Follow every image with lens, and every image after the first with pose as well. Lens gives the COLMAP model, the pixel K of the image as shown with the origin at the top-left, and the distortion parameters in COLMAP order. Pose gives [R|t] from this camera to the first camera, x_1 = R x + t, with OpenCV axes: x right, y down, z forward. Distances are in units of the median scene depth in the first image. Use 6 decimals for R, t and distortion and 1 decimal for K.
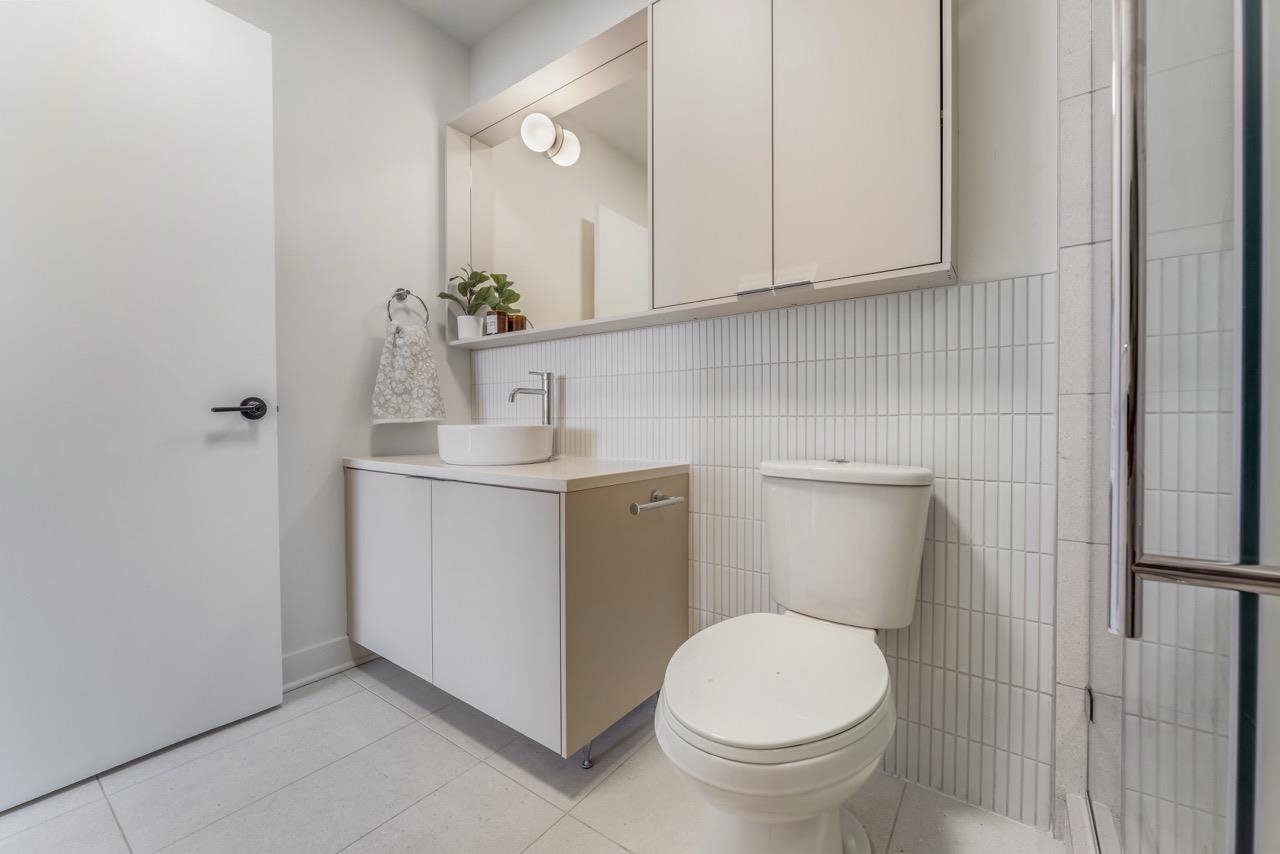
lens RADIAL K [[540.7, 0, 640.0], [0, 540.7, 427.0], [0, 0, 1]] dist [-0.000376, -0.000136]
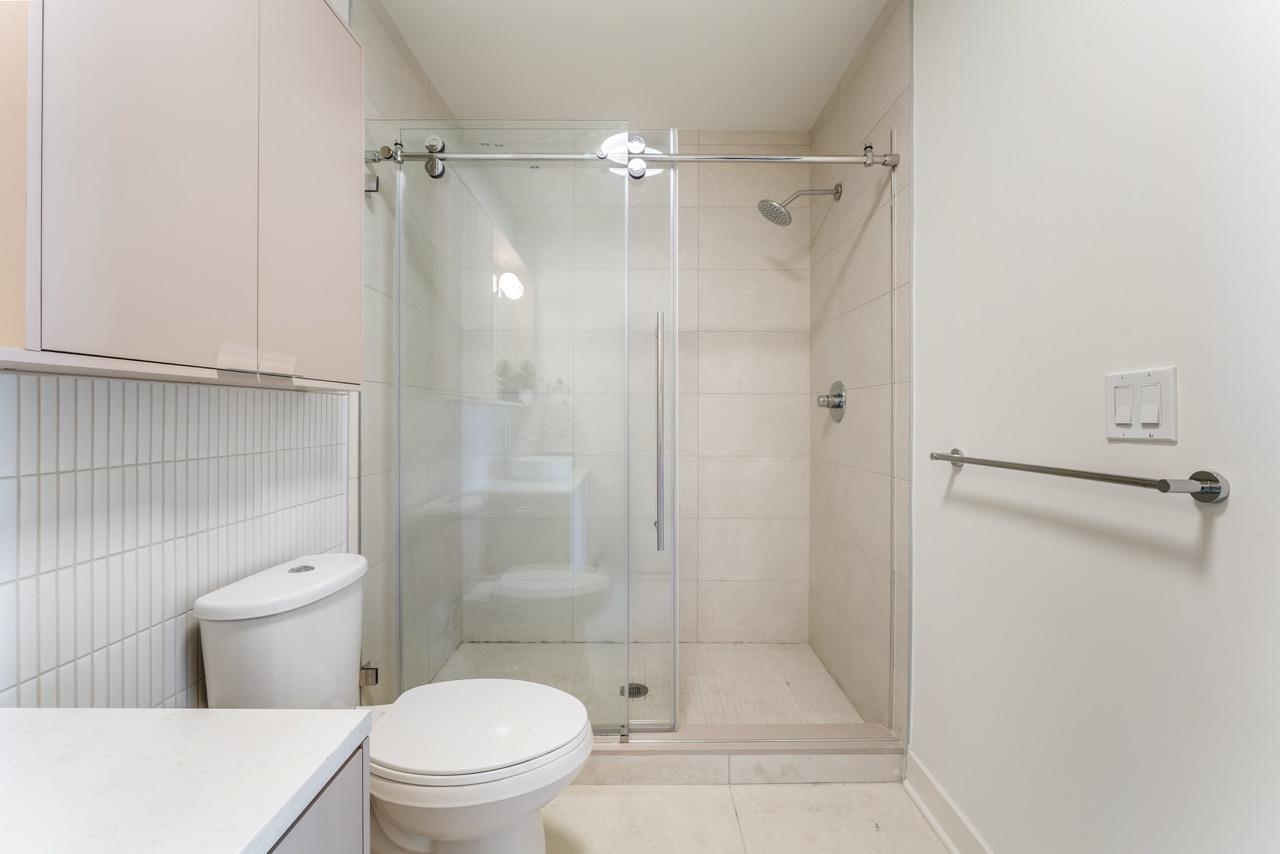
lens RADIAL K [[540.7, 0, 640.0], [0, 540.7, 427.0], [0, 0, 1]] dist [-0.000376, -0.000136]
pose [[-0.597567, -0.015522, 0.801669, -0.701926], [0.011063, 0.999558, 0.027600, -0.193683], [-0.801743, 0.025361, -0.597131, 1.025361]]
